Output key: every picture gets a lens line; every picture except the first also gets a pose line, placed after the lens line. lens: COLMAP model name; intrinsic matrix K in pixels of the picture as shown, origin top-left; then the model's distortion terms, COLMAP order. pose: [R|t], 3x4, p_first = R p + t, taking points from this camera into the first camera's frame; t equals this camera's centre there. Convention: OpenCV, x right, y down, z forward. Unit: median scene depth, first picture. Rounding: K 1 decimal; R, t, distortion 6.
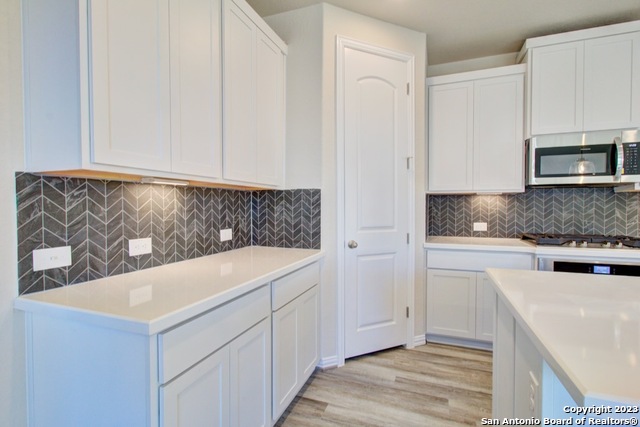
lens RADIAL K [[297.9, 0, 321.6], [0, 297.9, 214.8], [0, 0, 1]] dist [-0.006461, -0.000485]
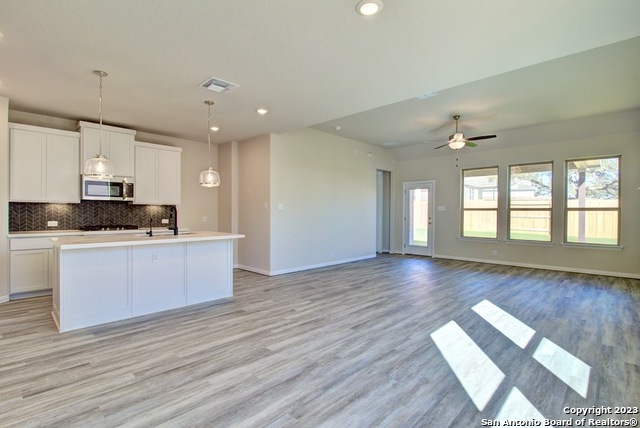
lens RADIAL K [[319.3, 0, 318.9], [0, 319.3, 213.5], [0, 0, 1]] dist [0.002341, 0.000429]
pose [[0.406371, 0.002028, 0.913706, -0.566911], [0.016040, 0.999828, -0.009353, 0.032384], [-0.913568, 0.018457, 0.406268, -1.258162]]
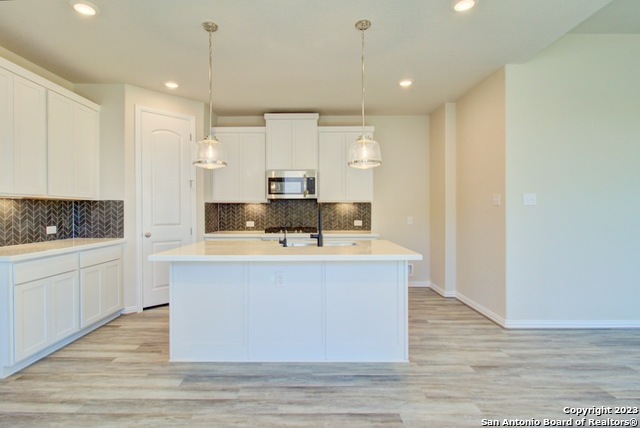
lens RADIAL K [[319.3, 0, 305.7], [0, 319.3, 216.0], [0, 0, 1]] dist [0.002341, 0.000429]
pose [[0.942381, -0.005594, 0.334494, 0.323476], [0.009296, 0.999912, -0.009469, 0.022220], [-0.334412, 0.012033, 0.942350, -0.883239]]
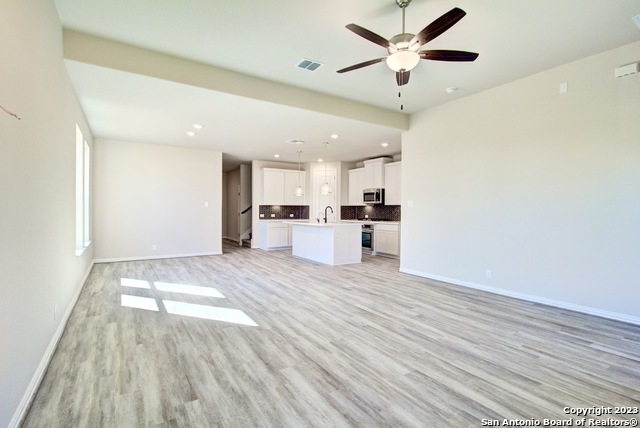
lens RADIAL K [[319.3, 0, 319.9], [0, 319.3, 216.1], [0, 0, 1]] dist [0.002341, 0.000429]
pose [[0.778473, 0.017600, -0.627432, 2.867644], [-0.021729, 0.999763, 0.001085, 0.056000], [0.627302, 0.012789, 0.778671, -2.379960]]
